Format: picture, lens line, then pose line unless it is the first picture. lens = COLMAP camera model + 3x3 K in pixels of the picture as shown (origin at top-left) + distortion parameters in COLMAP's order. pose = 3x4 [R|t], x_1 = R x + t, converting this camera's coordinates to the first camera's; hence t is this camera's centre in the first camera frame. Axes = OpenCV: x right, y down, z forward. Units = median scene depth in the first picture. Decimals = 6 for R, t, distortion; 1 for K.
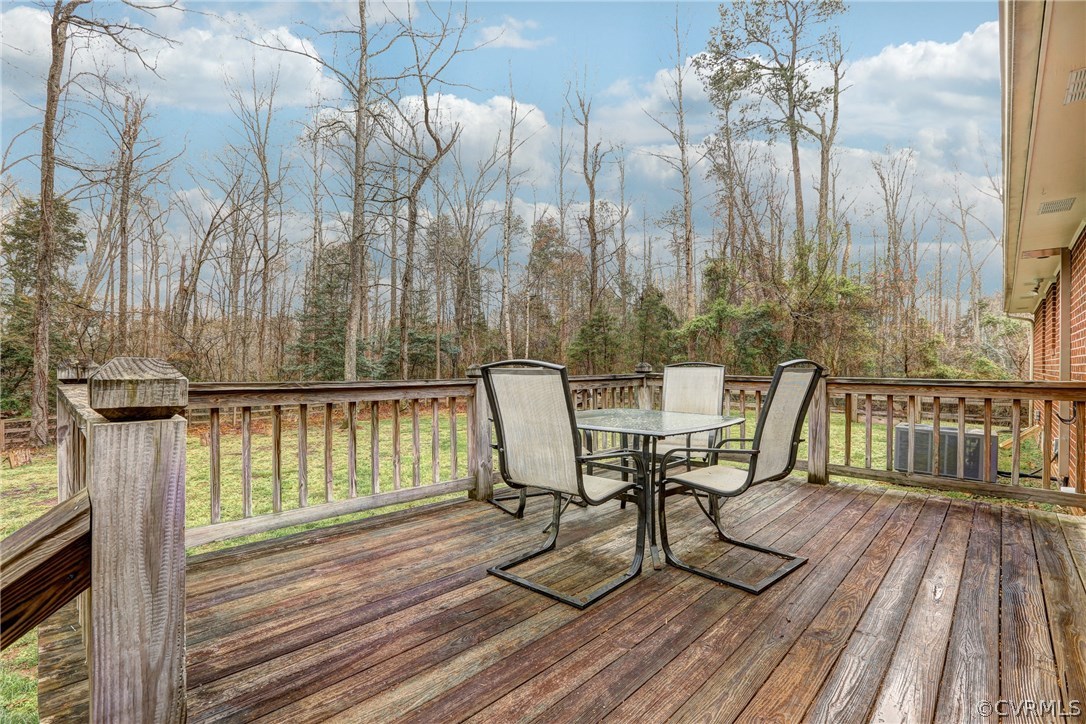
lens RADIAL K [[498.2, 0, 540.0], [0, 498.2, 359.8], [0, 0, 1]] dist [-0.035874, 0.013640]
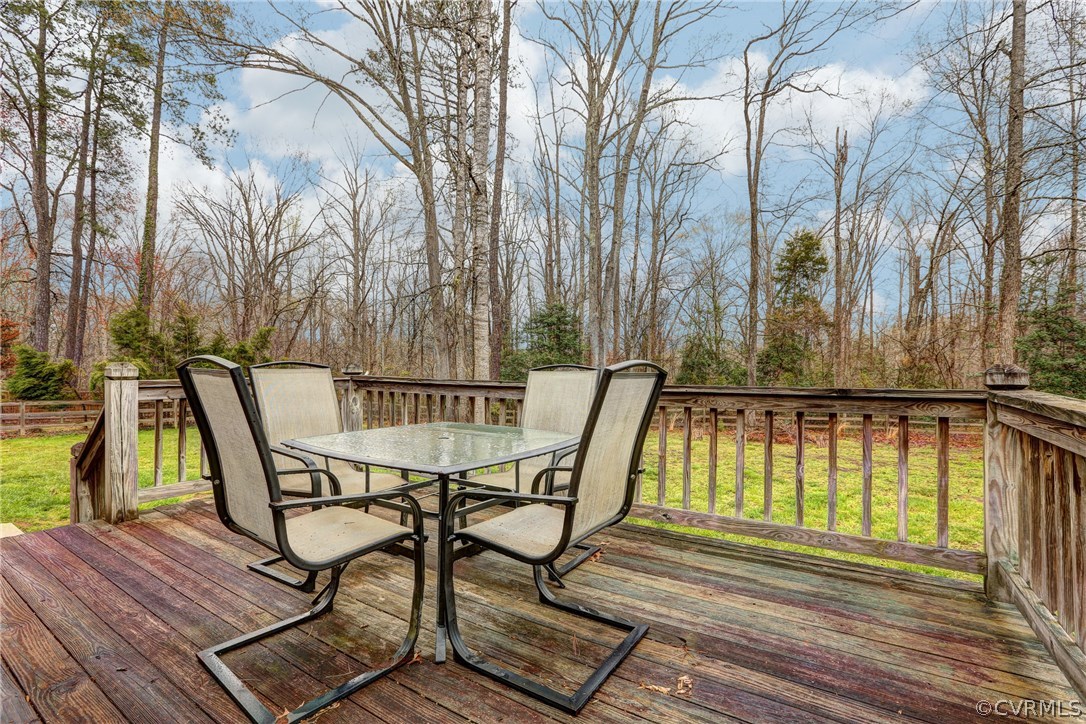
lens RADIAL K [[498.2, 0, 540.0], [0, 498.2, 359.8], [0, 0, 1]] dist [-0.035874, 0.013640]
pose [[0.176490, -0.012041, -0.984229, 0.989820], [0.002069, 0.999928, -0.011862, 0.009575], [0.984300, 0.000057, 0.176502, 1.058522]]
